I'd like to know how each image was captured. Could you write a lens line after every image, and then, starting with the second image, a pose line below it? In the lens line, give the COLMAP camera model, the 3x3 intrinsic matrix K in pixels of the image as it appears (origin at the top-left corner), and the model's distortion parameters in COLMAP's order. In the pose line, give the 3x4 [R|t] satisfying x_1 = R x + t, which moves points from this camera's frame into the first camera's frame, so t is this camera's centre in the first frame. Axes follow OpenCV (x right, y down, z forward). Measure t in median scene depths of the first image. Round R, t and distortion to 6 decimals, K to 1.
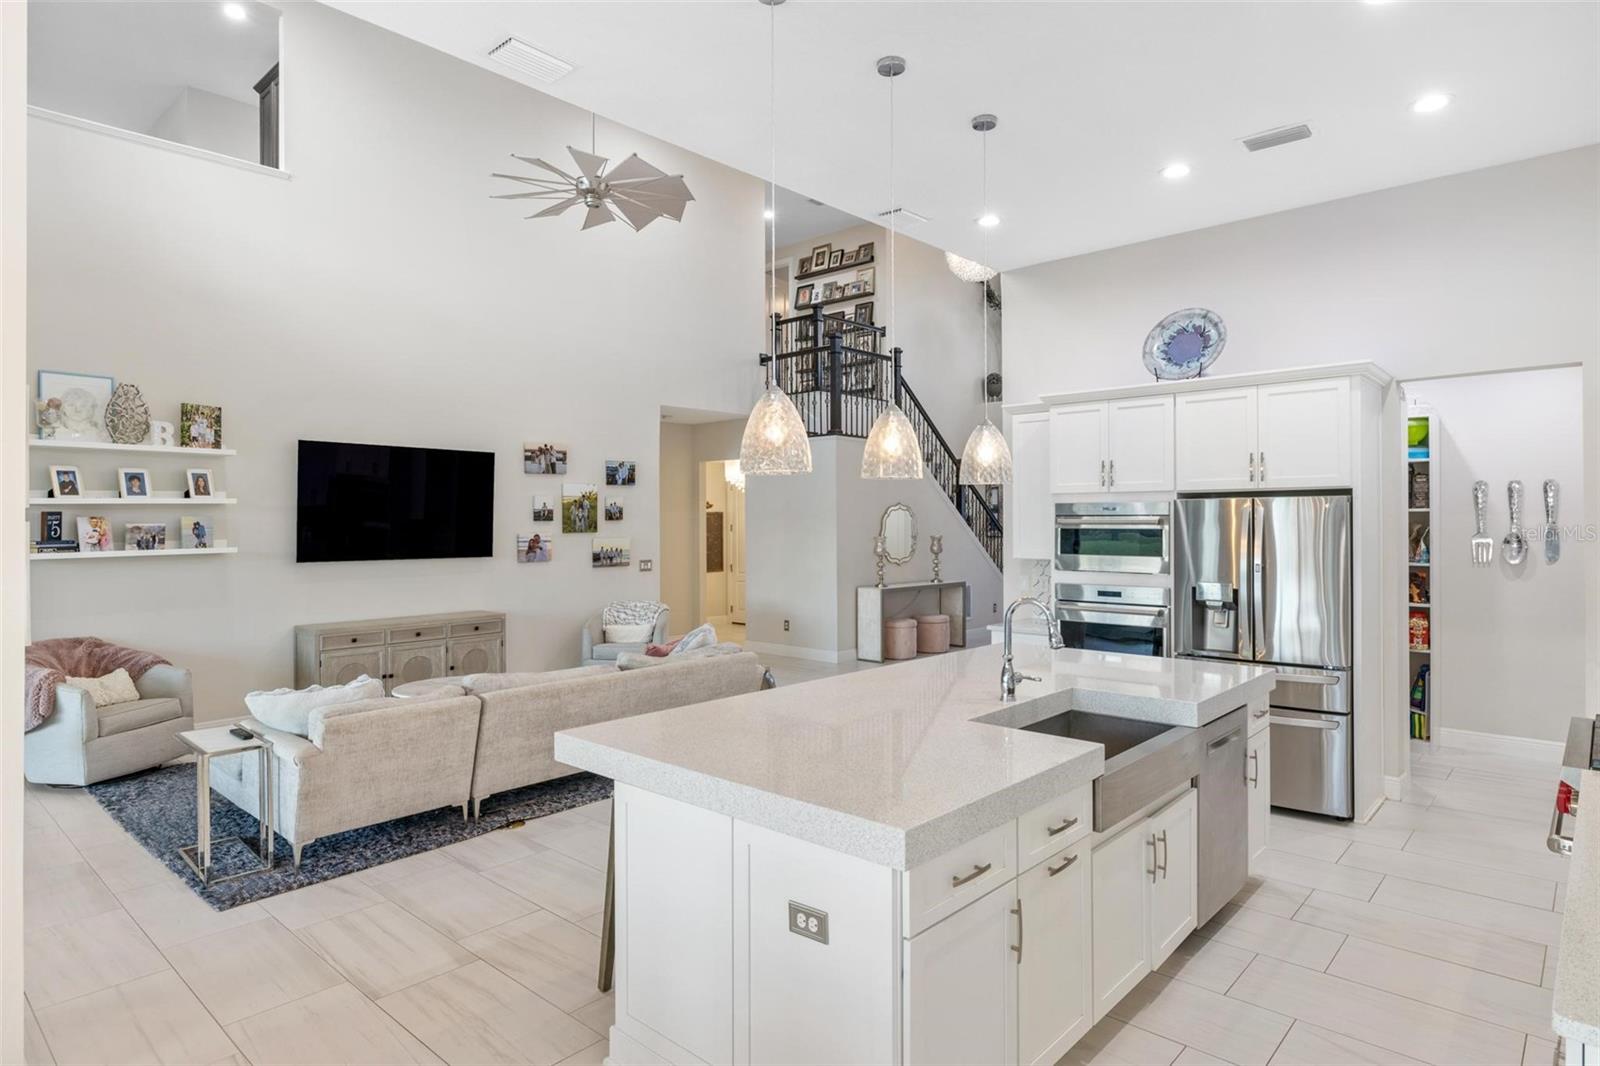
lens RADIAL K [[897.6, 0, 801.2], [0, 897.6, 520.9], [0, 0, 1]] dist [0.002283, -0.002320]
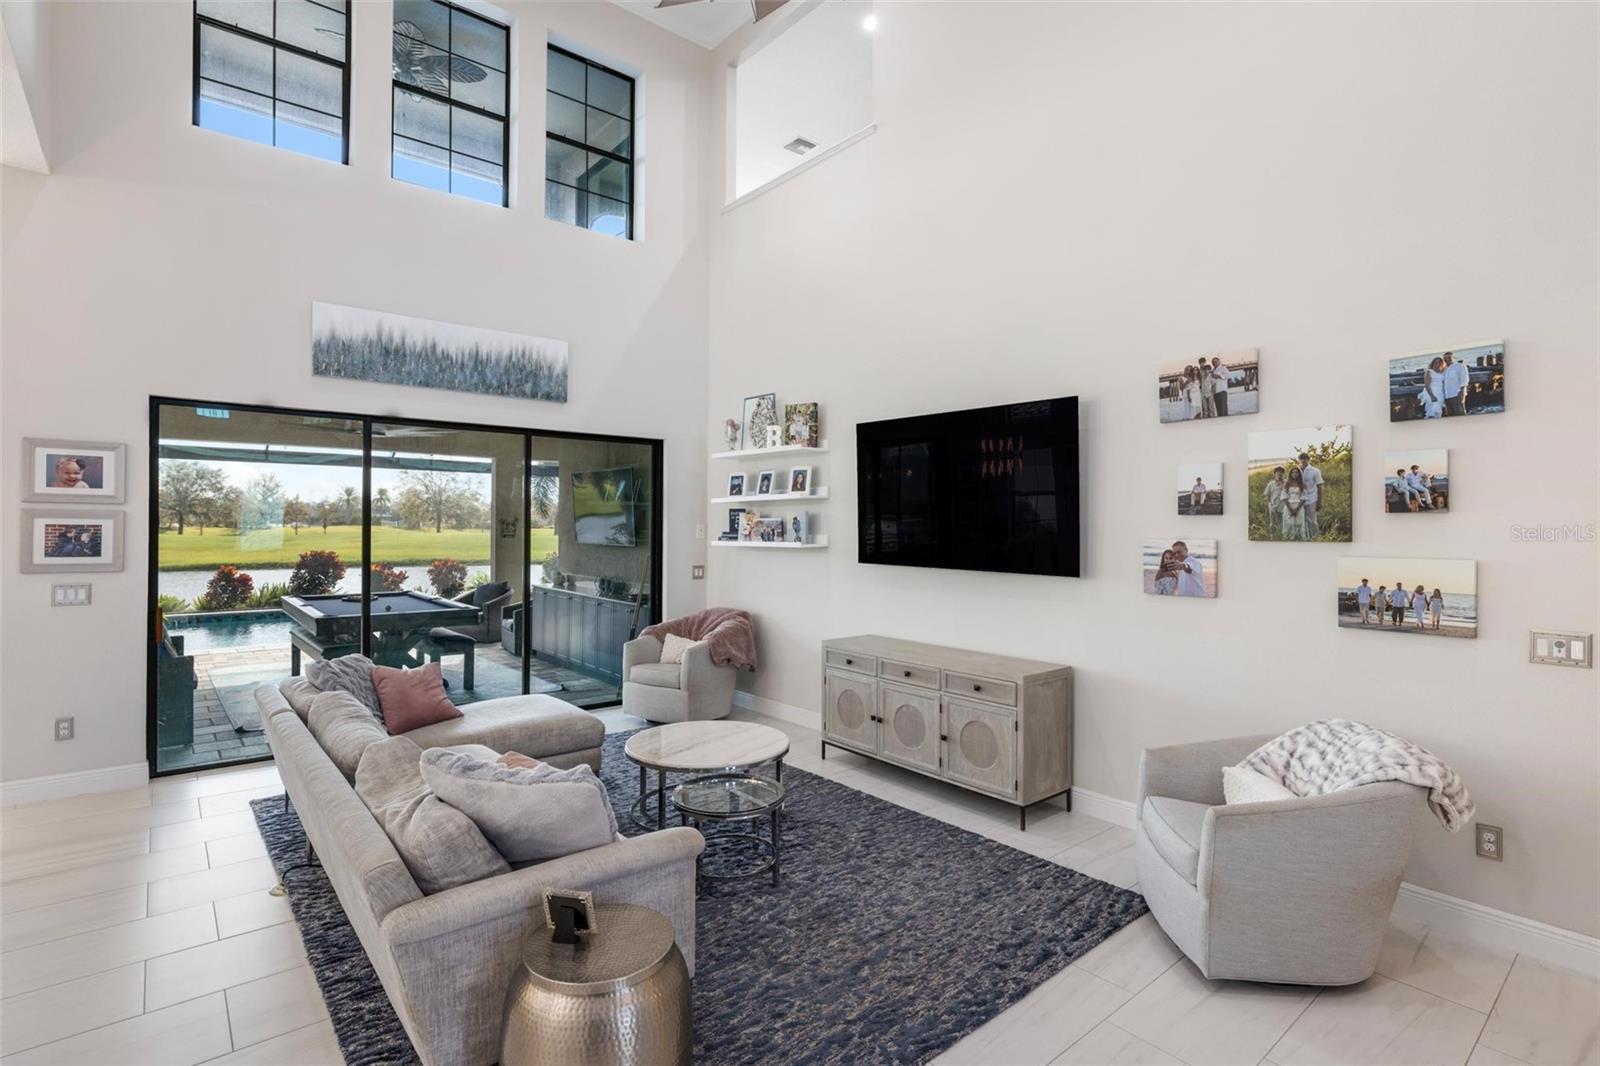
lens RADIAL K [[774.0, 0, 807.1], [0, 774.0, 526.6], [0, 0, 1]] dist [-0.007392, 0.003726]
pose [[-0.133218, 0.004044, -0.991079, 0.178993], [-0.007016, 0.999963, 0.005023, 0.006571], [0.991062, 0.007623, -0.133185, 0.938349]]
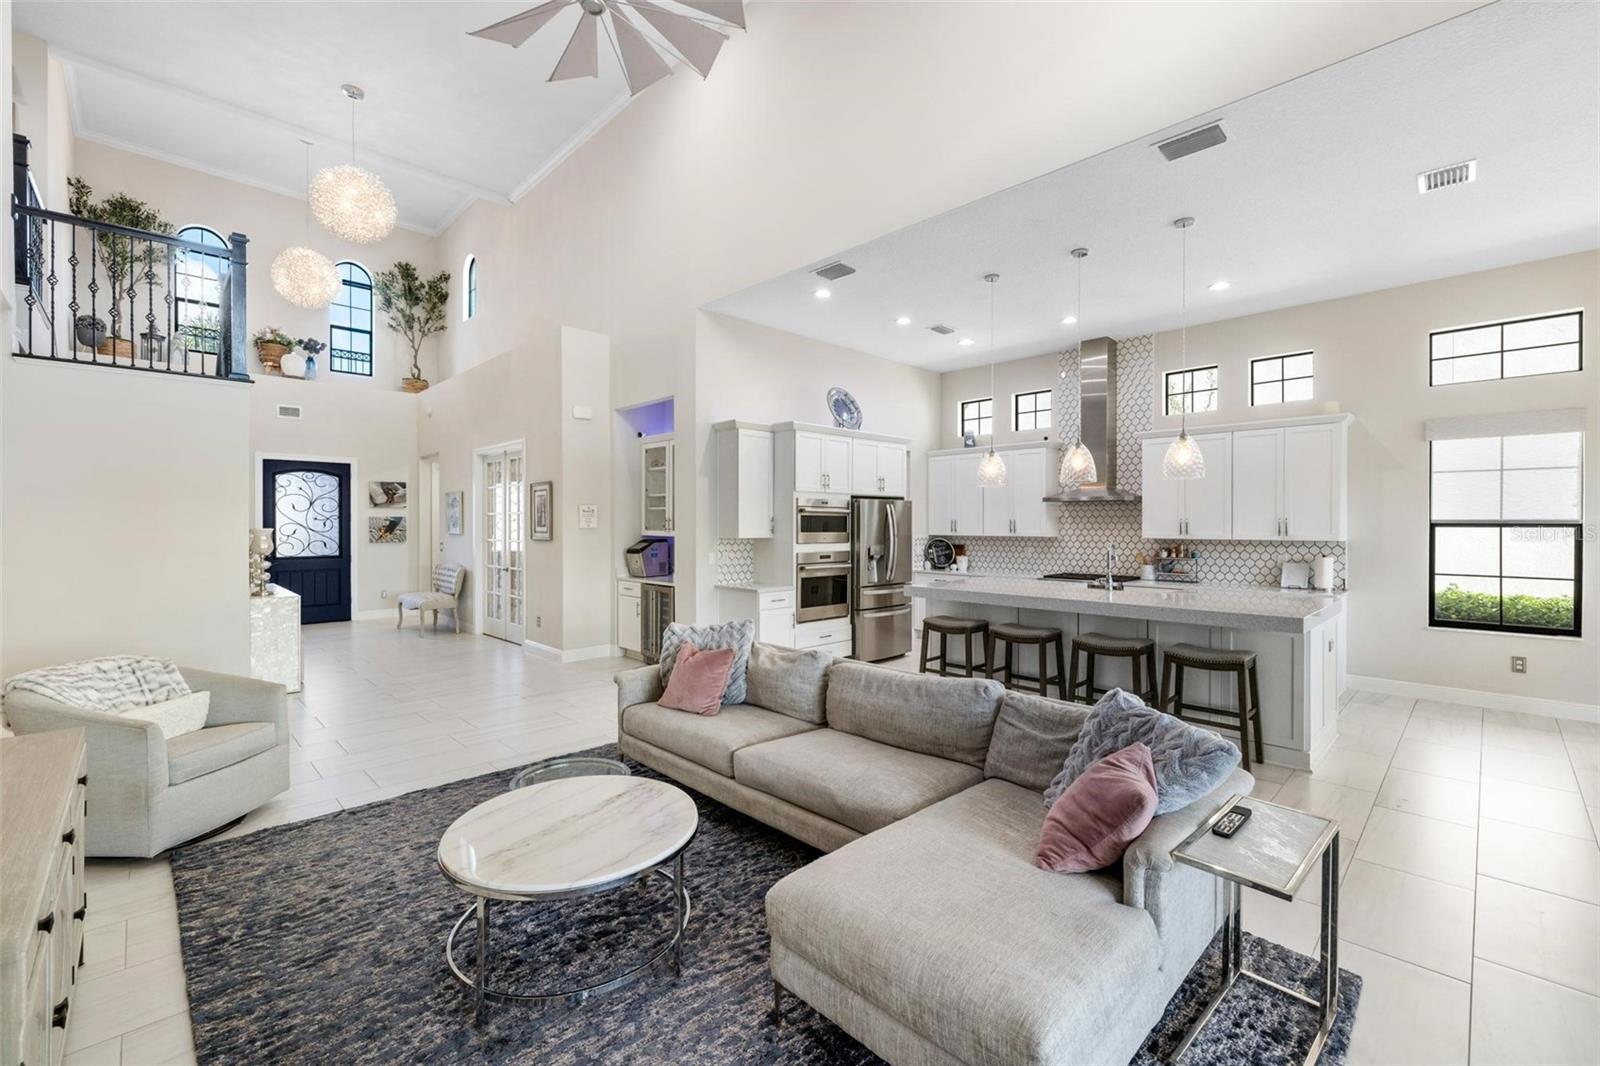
lens RADIAL K [[671.7, 0, 803.4], [0, 671.7, 531.3], [0, 0, 1]] dist [0.001942, 0.000495]
pose [[0.058282, -0.007584, 0.998271, -0.596918], [-0.001778, 0.999969, 0.007701, 0.019726], [-0.998299, -0.002224, 0.058267, 0.692302]]
